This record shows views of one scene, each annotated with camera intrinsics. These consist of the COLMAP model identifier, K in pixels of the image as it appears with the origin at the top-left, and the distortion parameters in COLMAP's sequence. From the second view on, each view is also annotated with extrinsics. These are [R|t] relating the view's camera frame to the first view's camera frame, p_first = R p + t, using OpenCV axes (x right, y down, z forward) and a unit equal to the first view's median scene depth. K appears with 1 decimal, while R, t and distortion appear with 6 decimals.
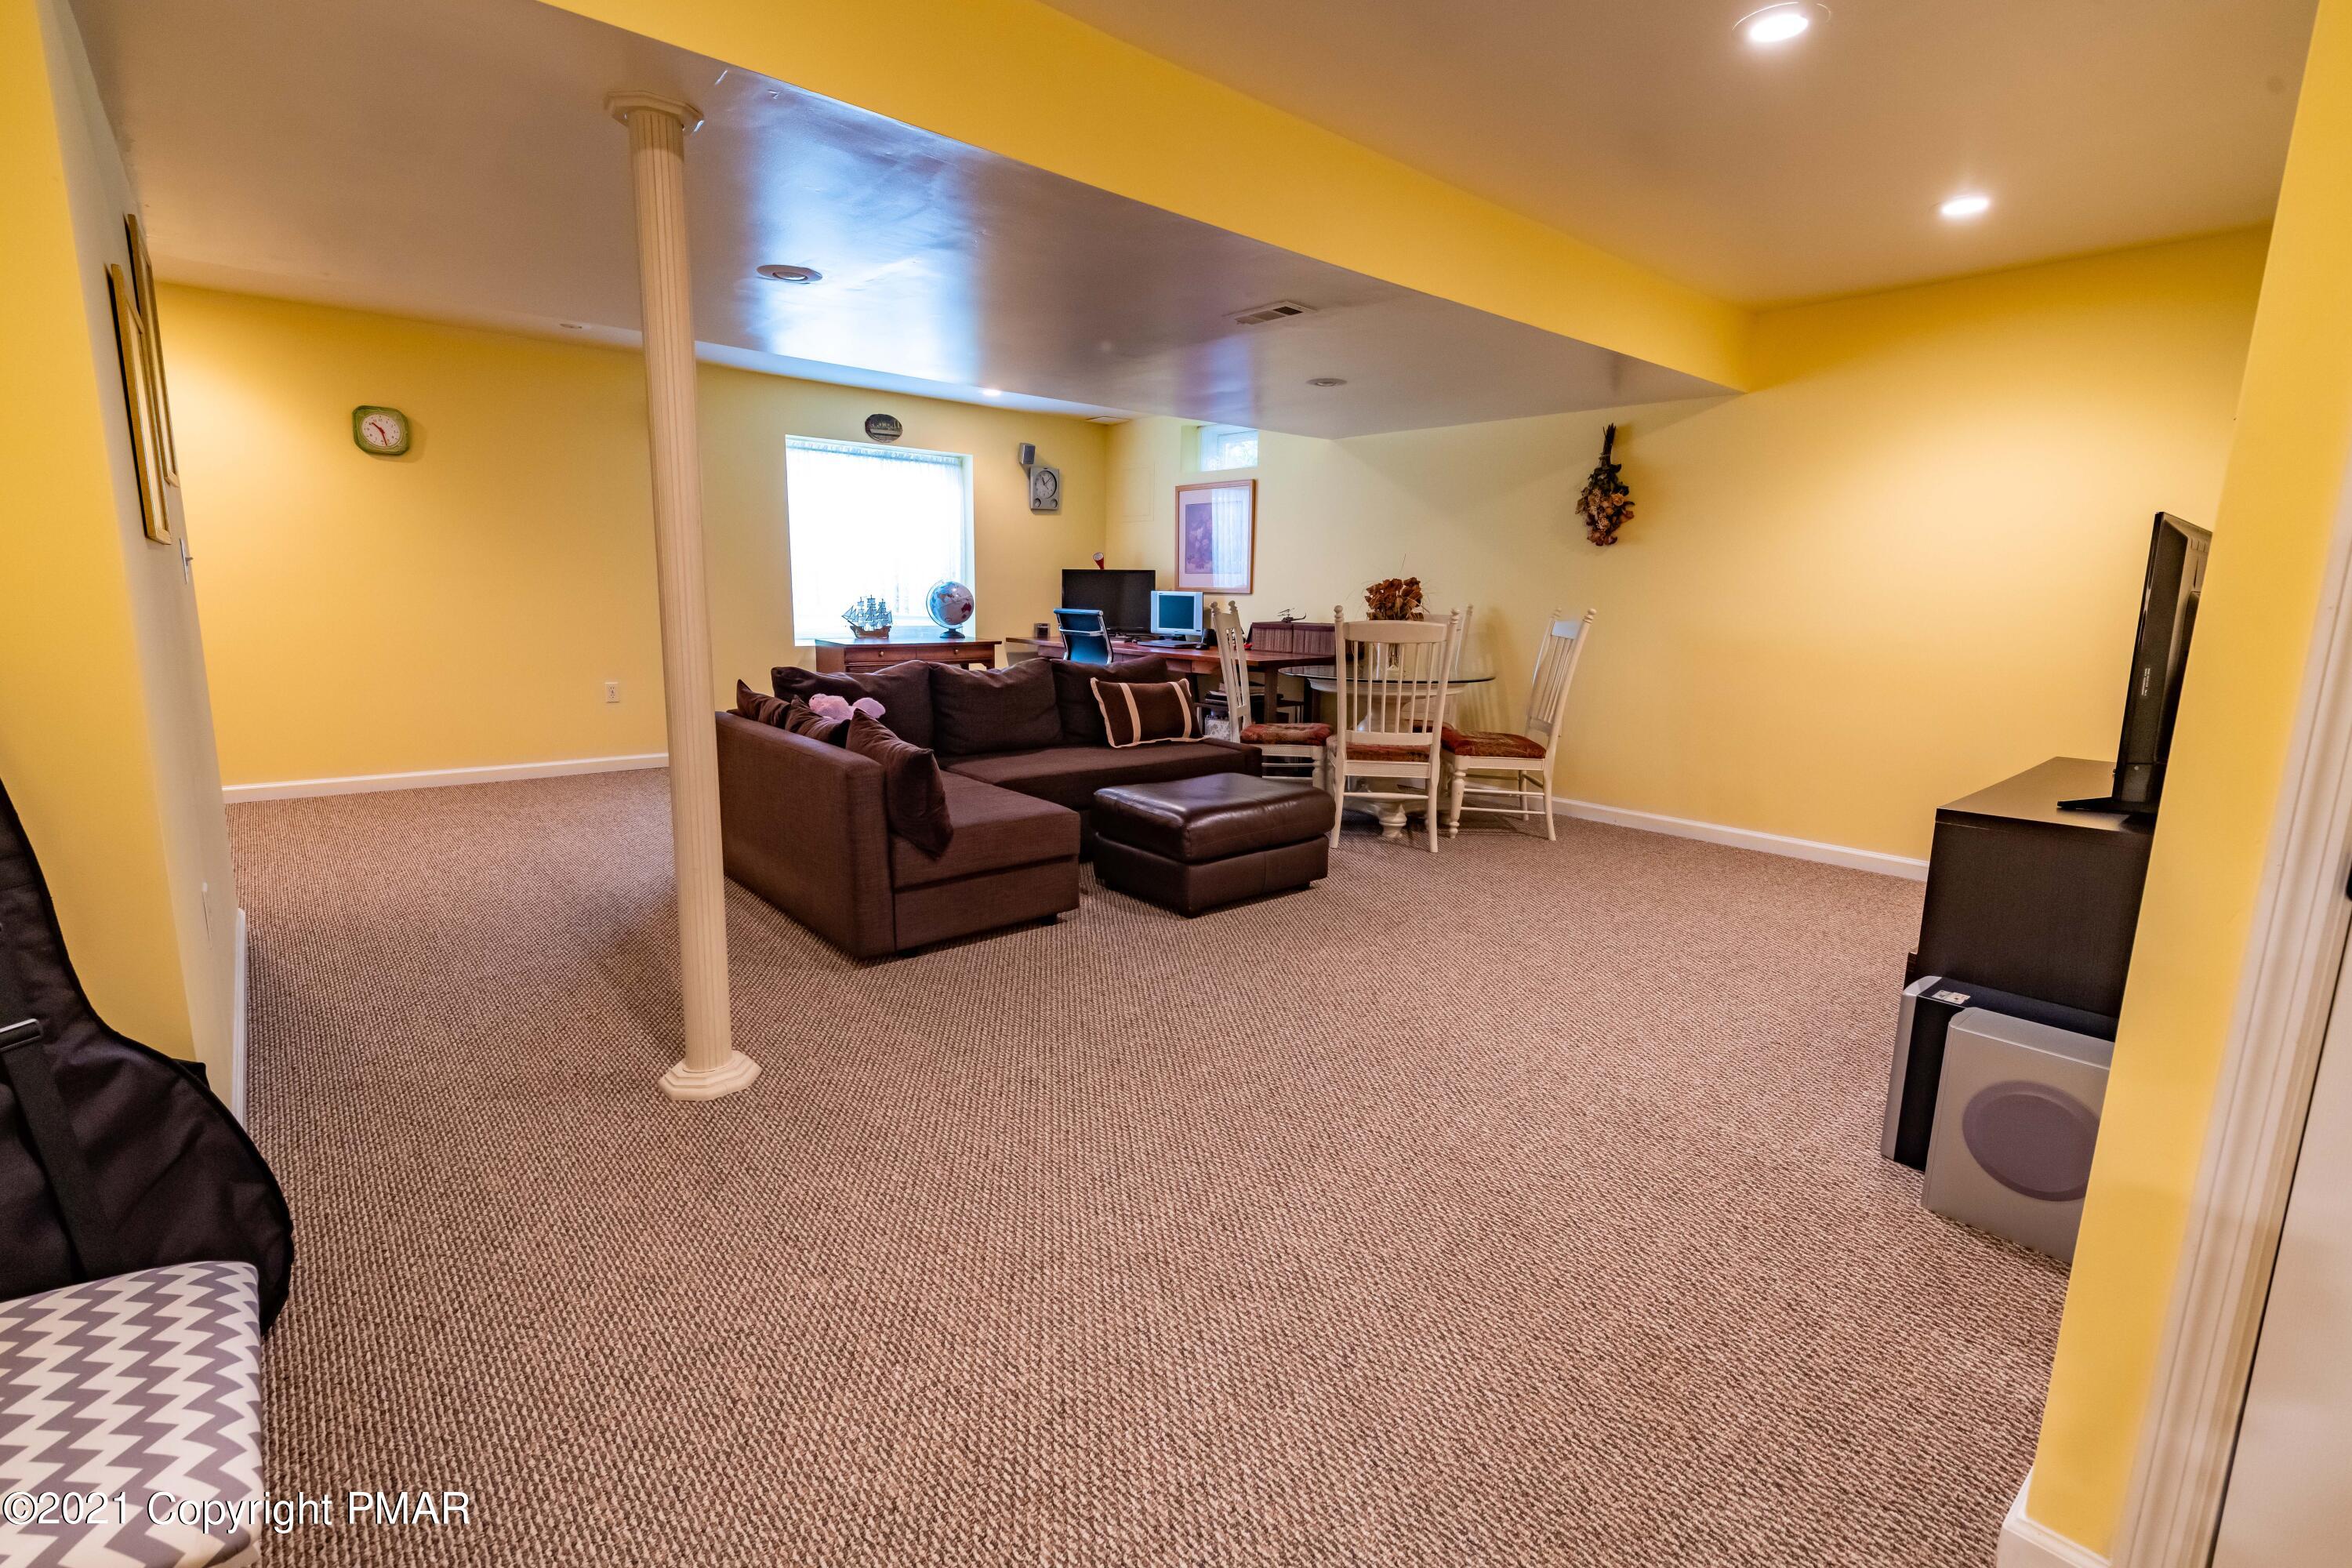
lens RADIAL K [[1050.3, 0, 1185.8], [0, 1050.3, 786.0], [0, 0, 1]] dist [0.011135, -0.000216]
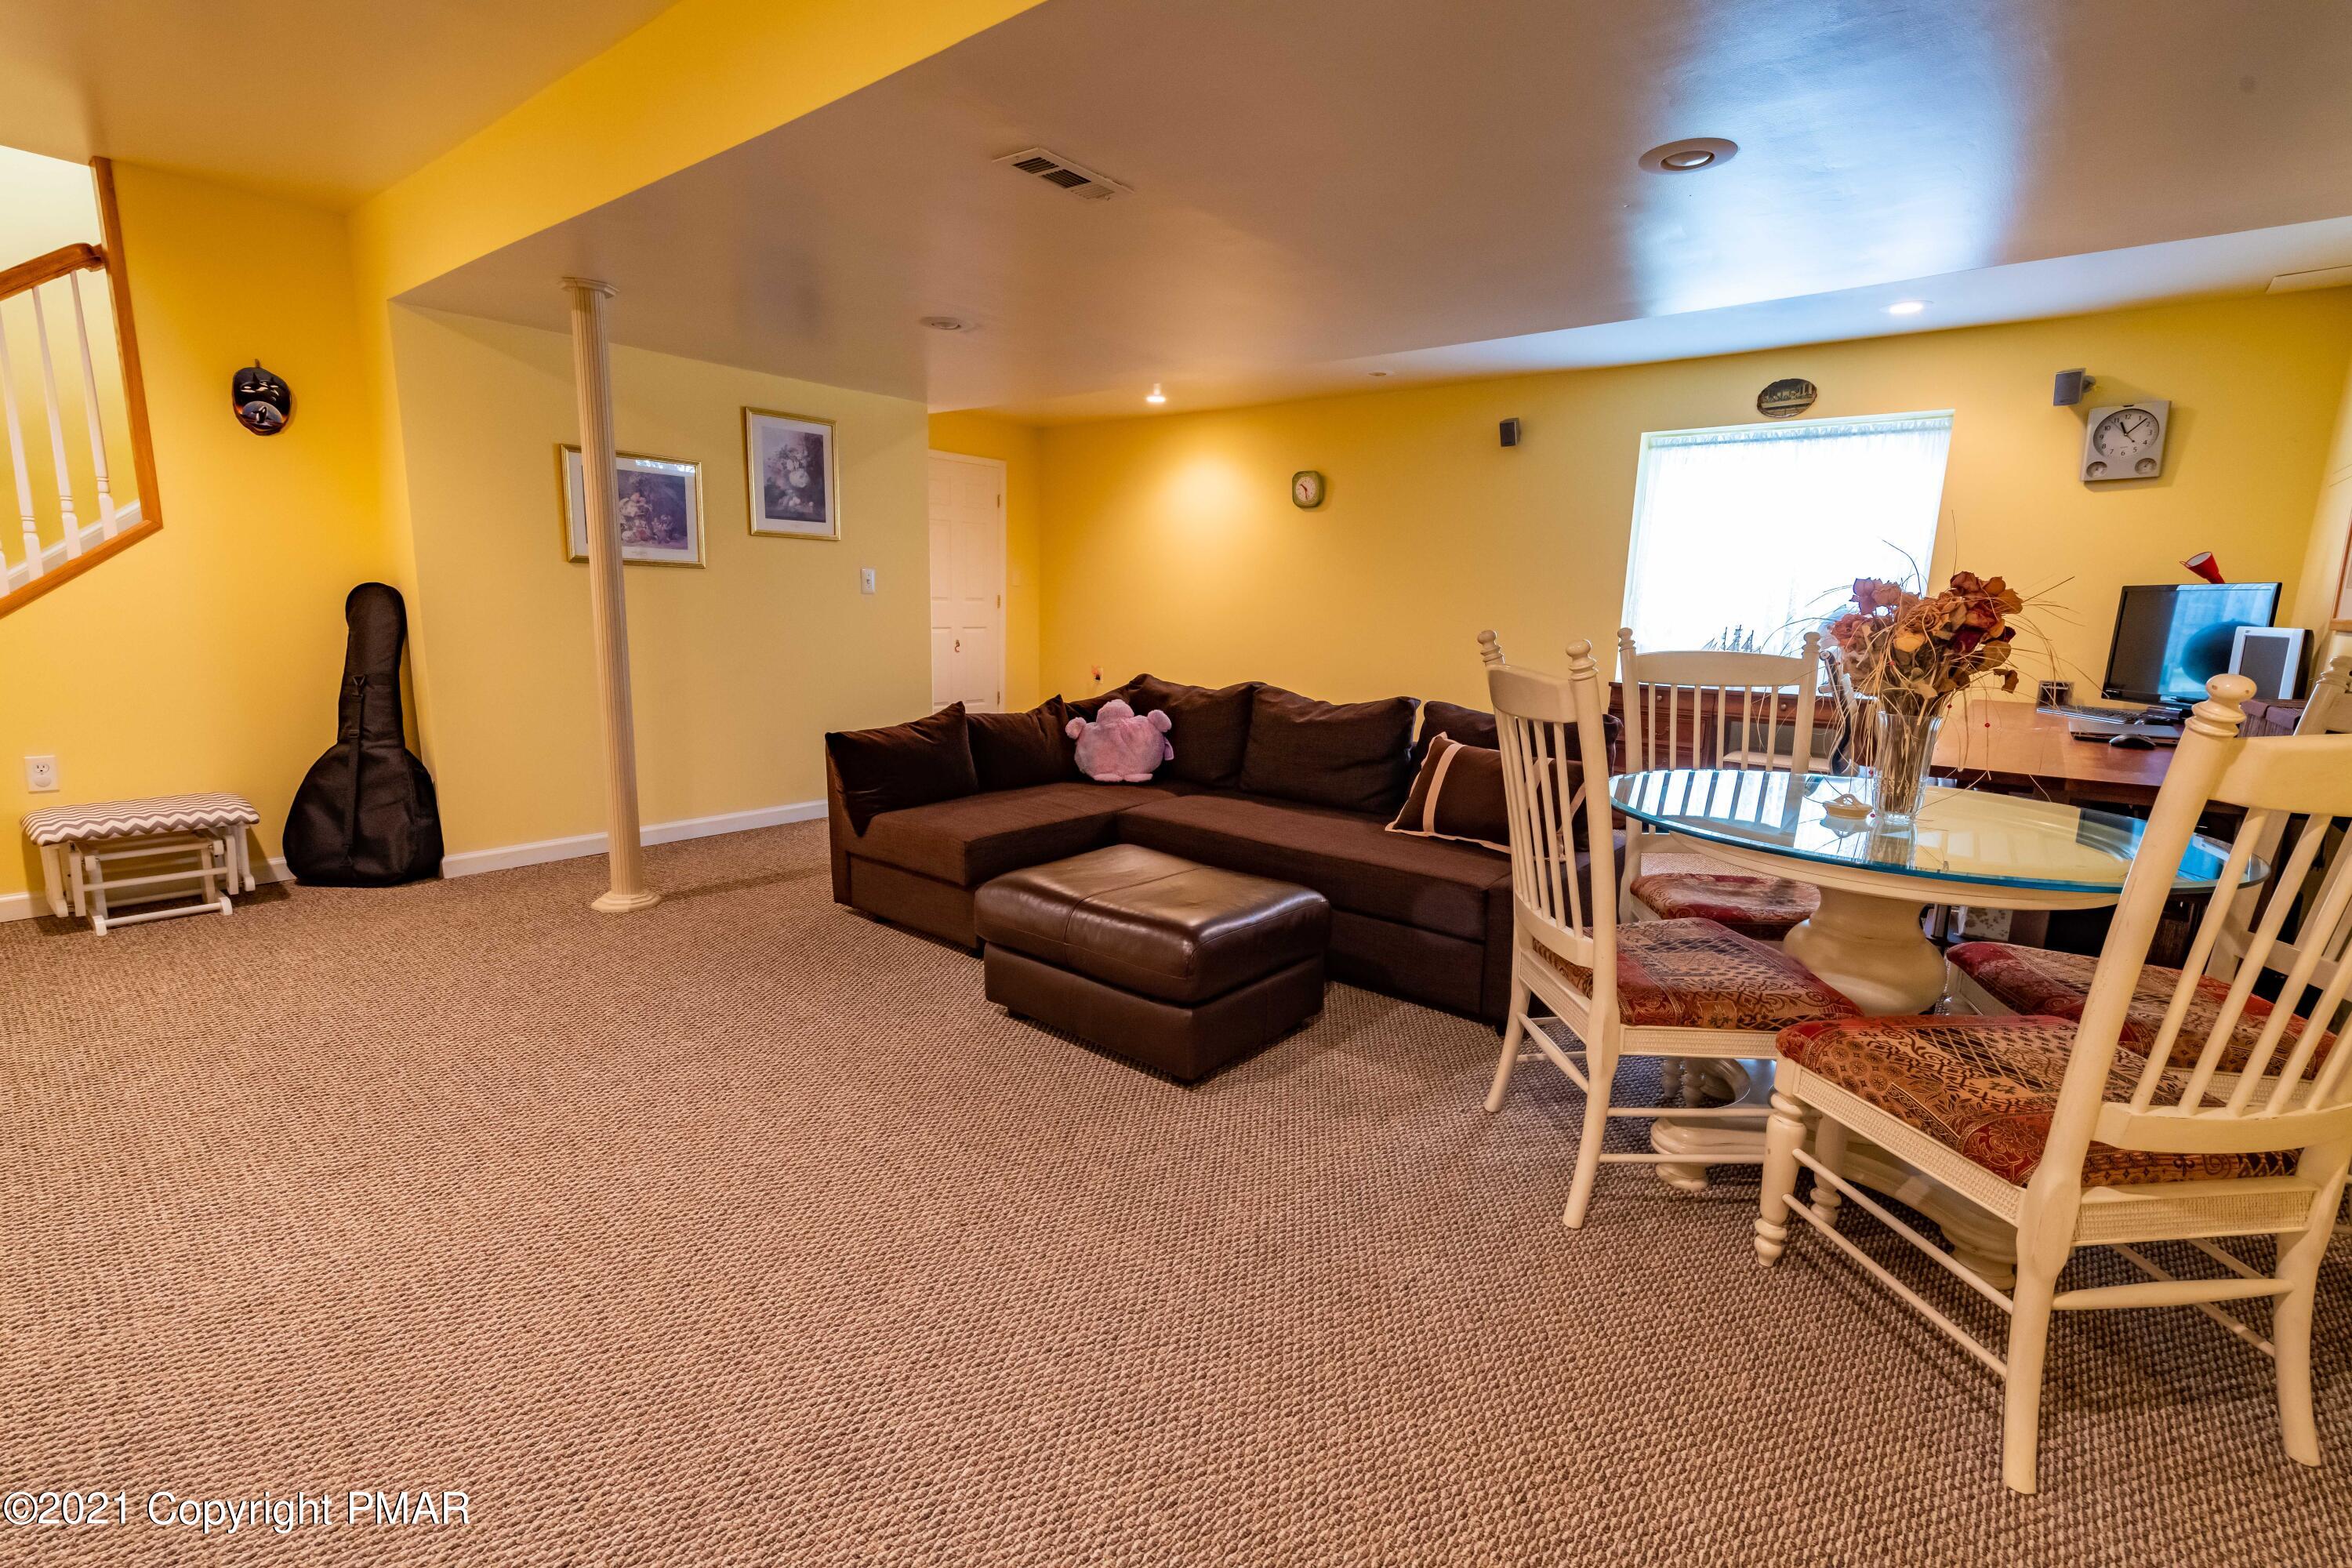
lens RADIAL K [[1050.3, 0, 1185.7], [0, 1050.3, 780.2], [0, 0, 1]] dist [0.011135, -0.000216]
pose [[0.174779, 0.160027, -0.971516, 0.403985], [-0.199580, 0.971979, 0.124199, -0.089406], [0.964168, 0.172188, 0.201820, 0.497686]]
